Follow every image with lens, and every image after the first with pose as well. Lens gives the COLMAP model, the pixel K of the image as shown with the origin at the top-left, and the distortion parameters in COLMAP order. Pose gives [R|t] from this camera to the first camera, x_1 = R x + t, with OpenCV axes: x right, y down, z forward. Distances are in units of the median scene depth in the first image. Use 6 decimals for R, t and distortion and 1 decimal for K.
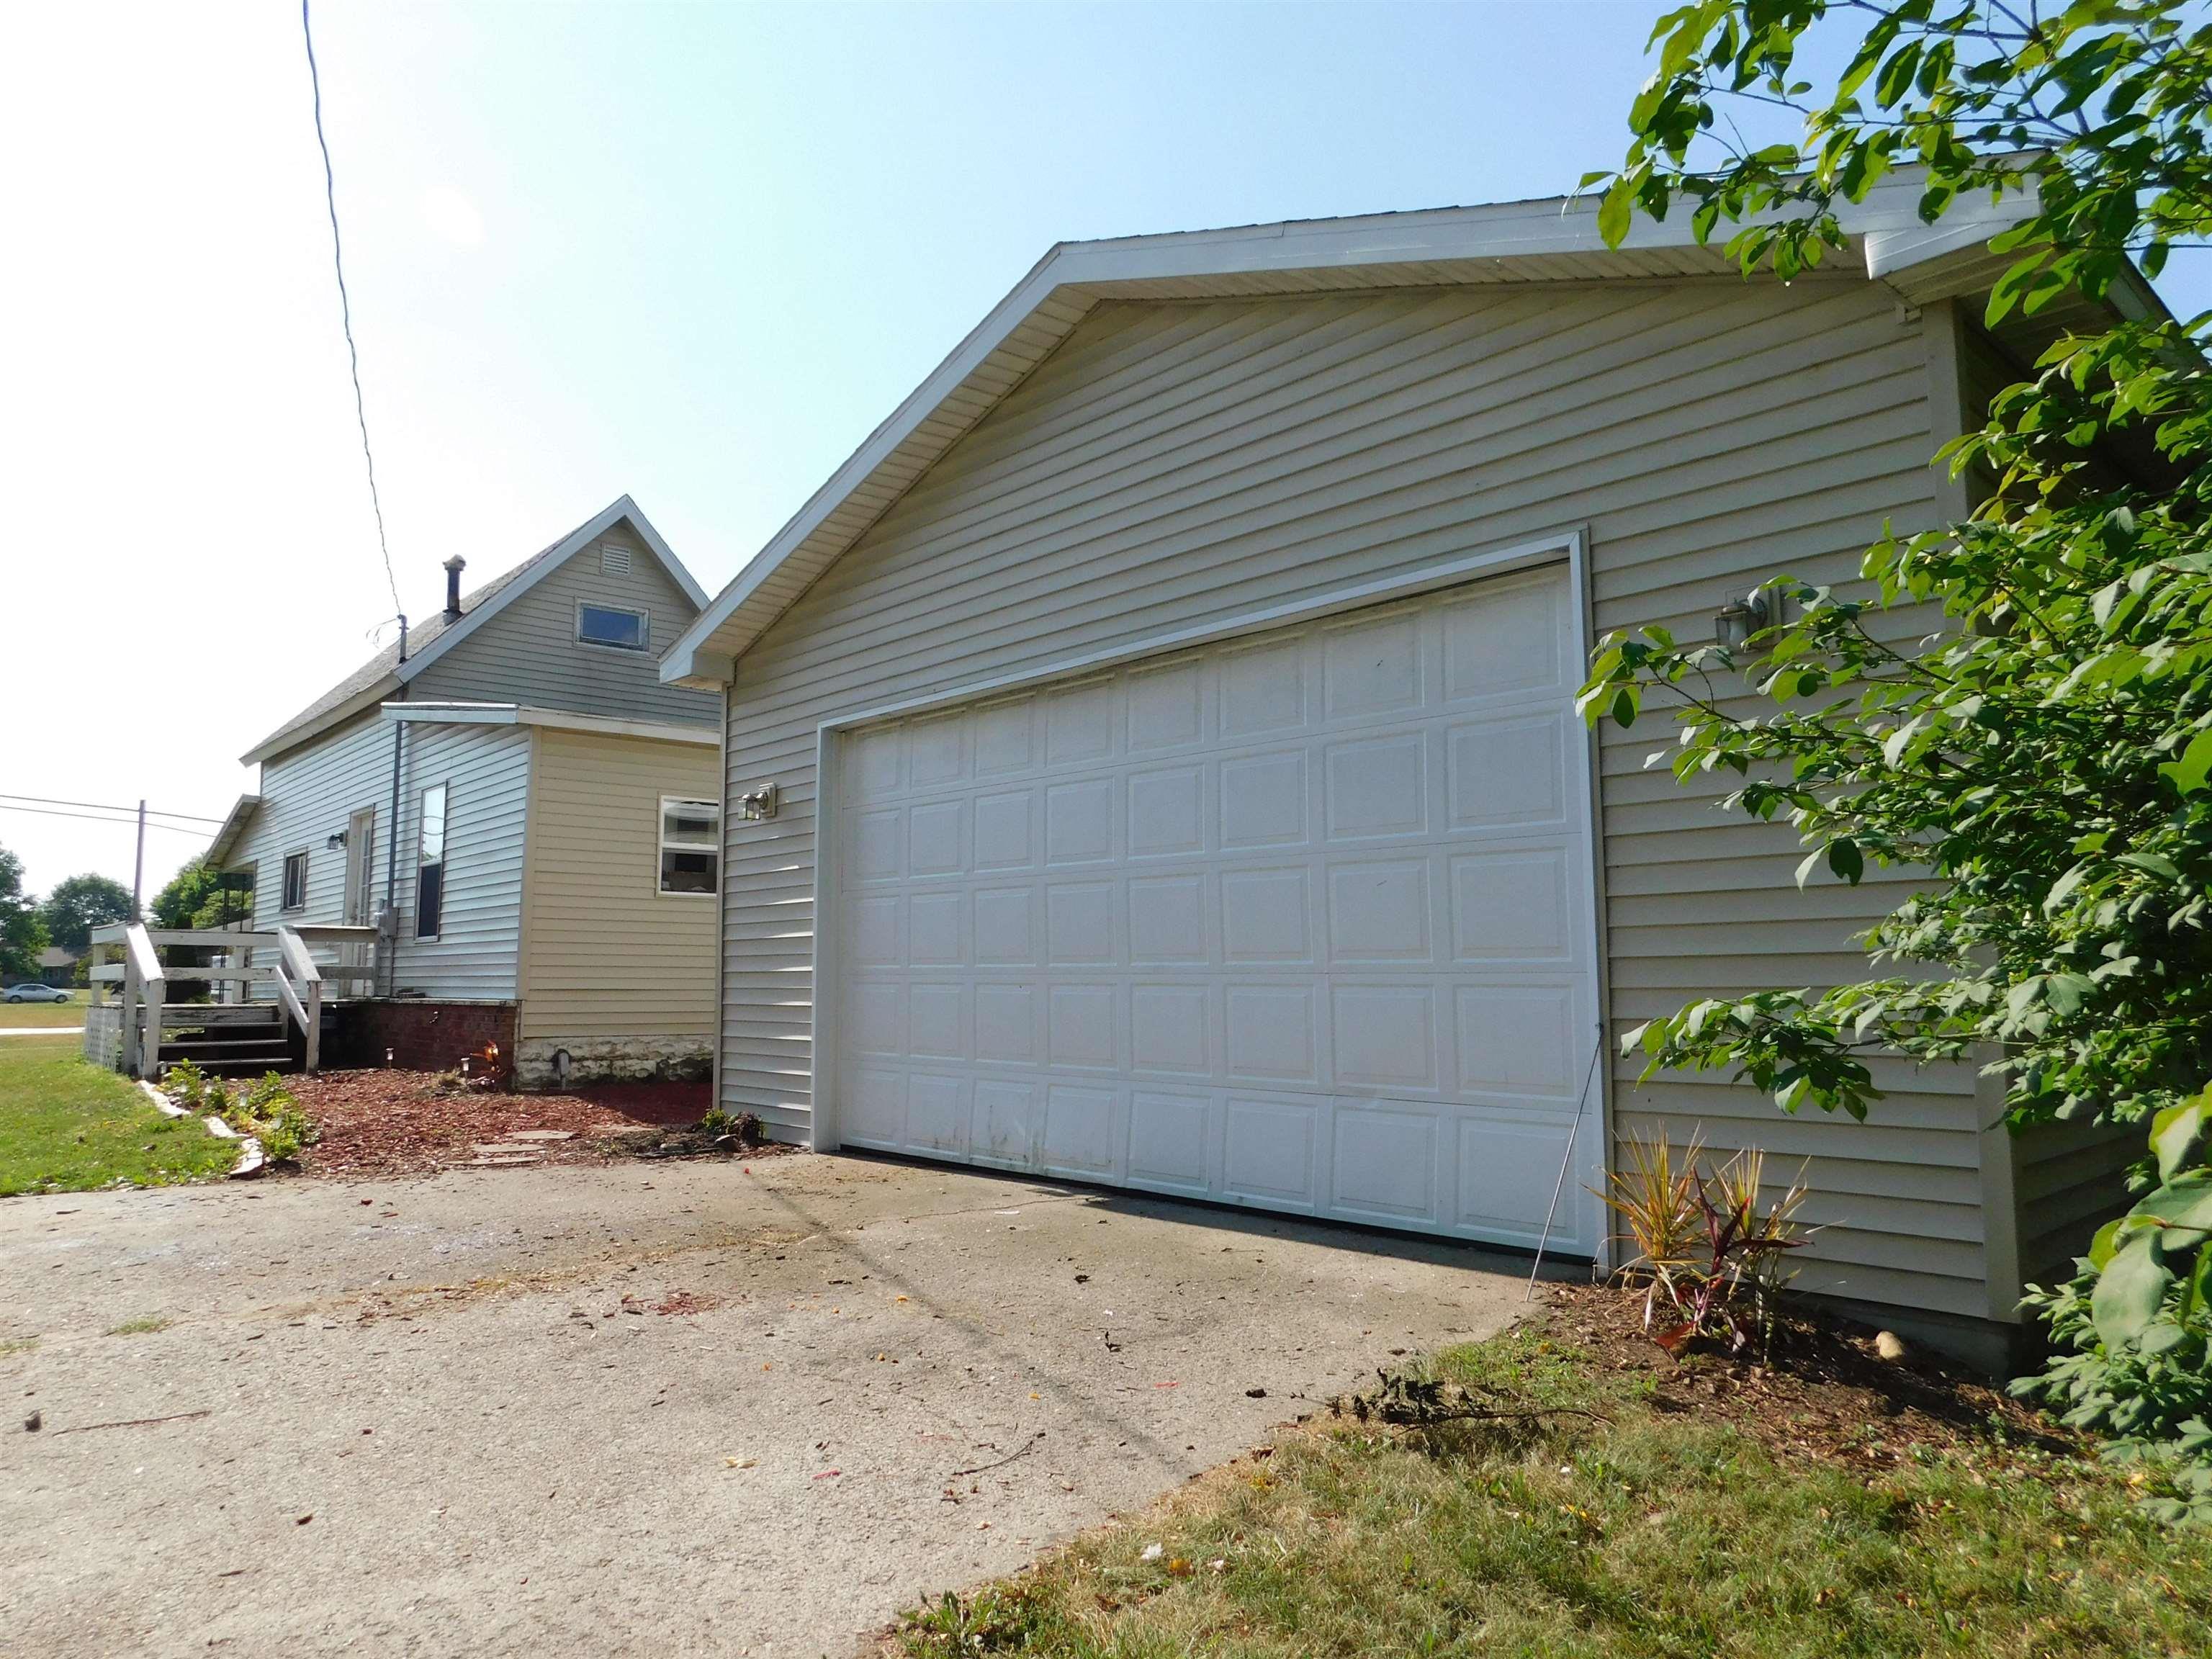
lens RADIAL K [[1471.6, 0, 1113.6], [0, 1471.6, 827.1], [0, 0, 1]] dist [-0.067648, 0.060067]
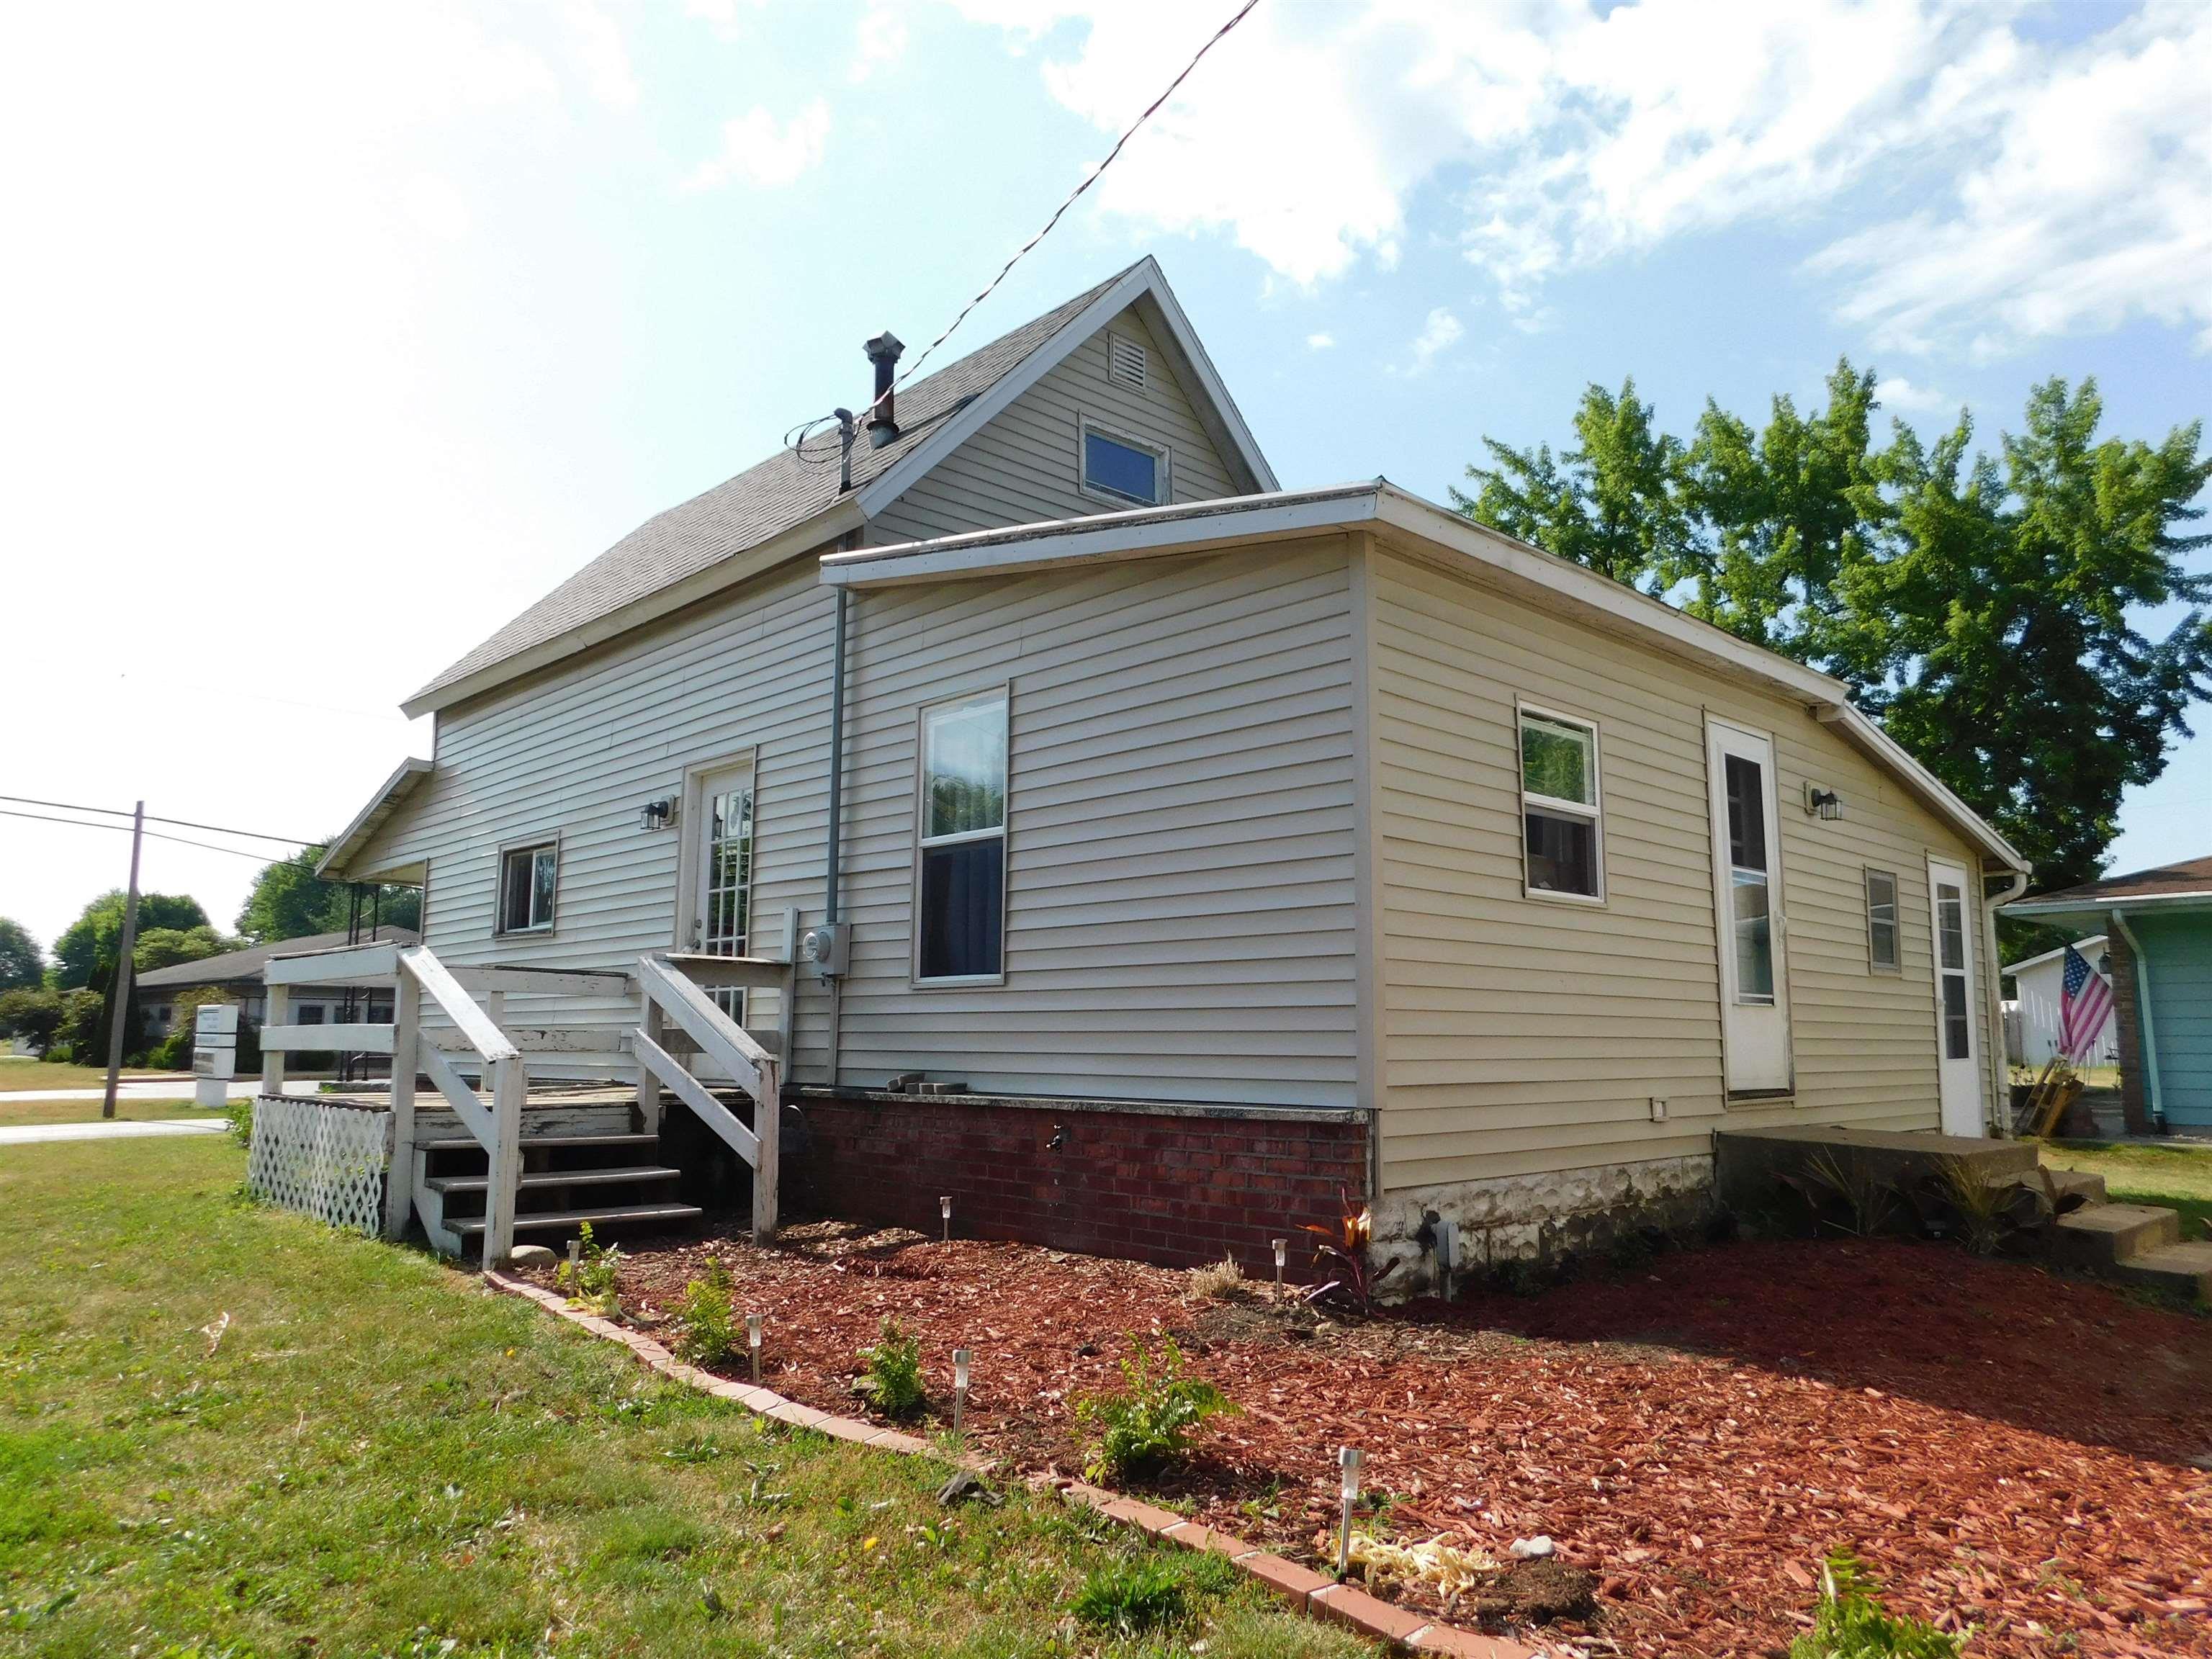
lens RADIAL K [[1522.2, 0, 1112.2], [0, 1522.2, 818.7], [0, 0, 1]] dist [-0.080014, 0.073971]
pose [[0.999267, 0.012164, 0.036303, -0.434503], [-0.010738, 0.999173, -0.039210, 0.038948], [-0.036750, 0.038791, 0.998571, 0.439615]]
